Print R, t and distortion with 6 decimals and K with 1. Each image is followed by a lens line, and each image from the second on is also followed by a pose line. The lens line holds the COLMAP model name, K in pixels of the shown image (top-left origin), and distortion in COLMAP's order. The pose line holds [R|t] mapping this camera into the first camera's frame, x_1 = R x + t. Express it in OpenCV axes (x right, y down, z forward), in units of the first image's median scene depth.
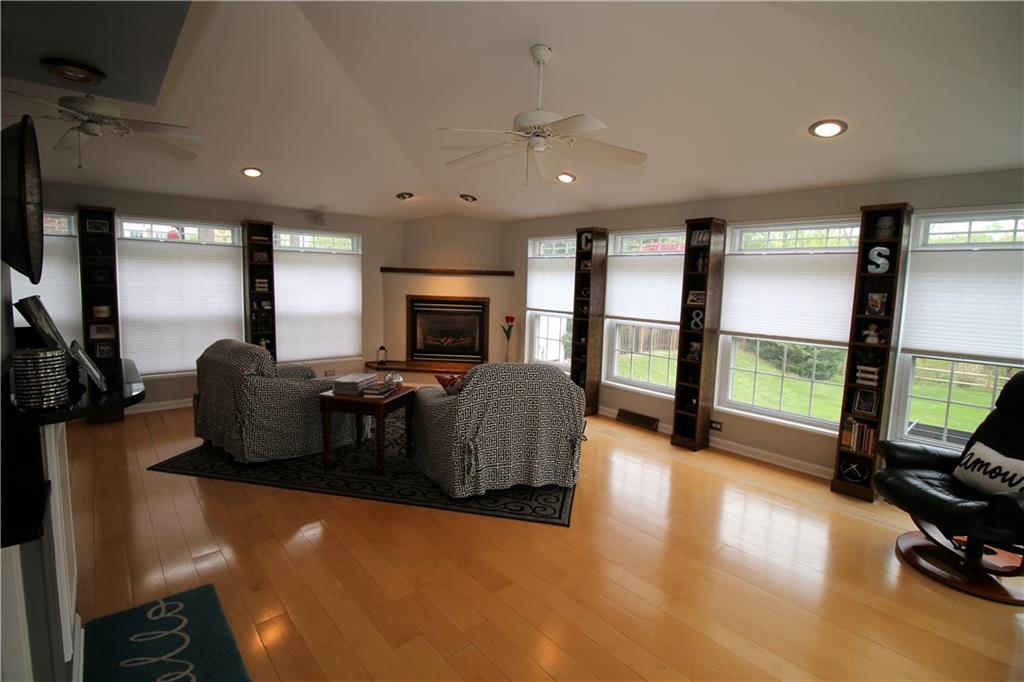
lens RADIAL K [[484.0, 0, 514.0], [0, 484.0, 331.0], [0, 0, 1]] dist [0.001737, 0.000101]
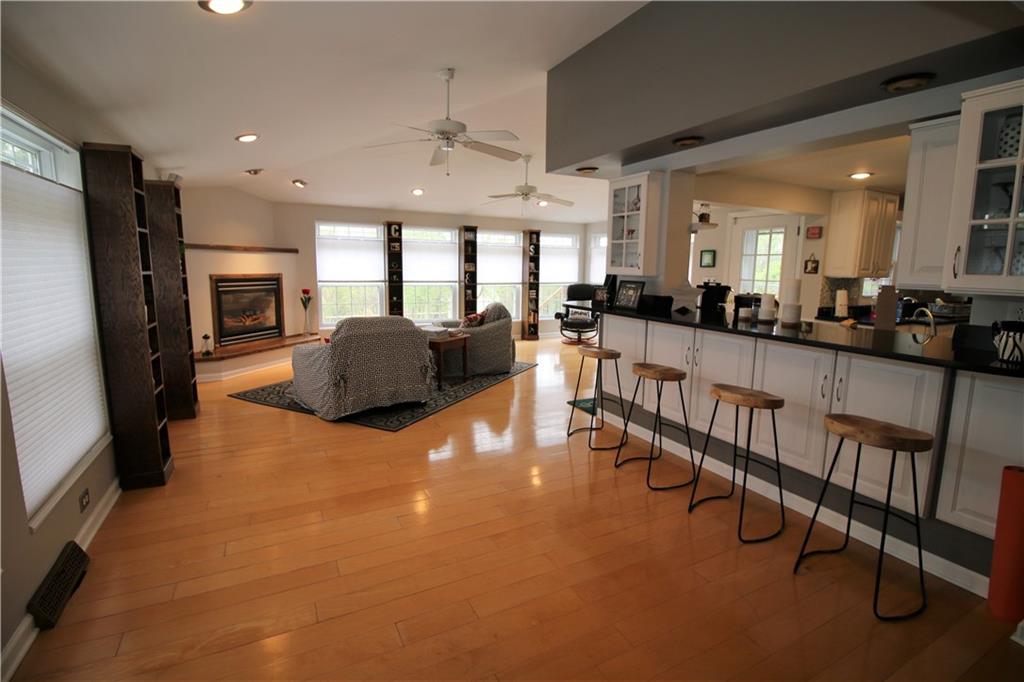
lens RADIAL K [[484.0, 0, 514.0], [0, 484.0, 331.0], [0, 0, 1]] dist [0.001737, 0.000101]
pose [[0.238204, -0.159938, 0.957955, -1.199198], [0.089897, 0.985744, 0.142224, -0.060879], [-0.967046, 0.052239, 0.249186, 0.292401]]
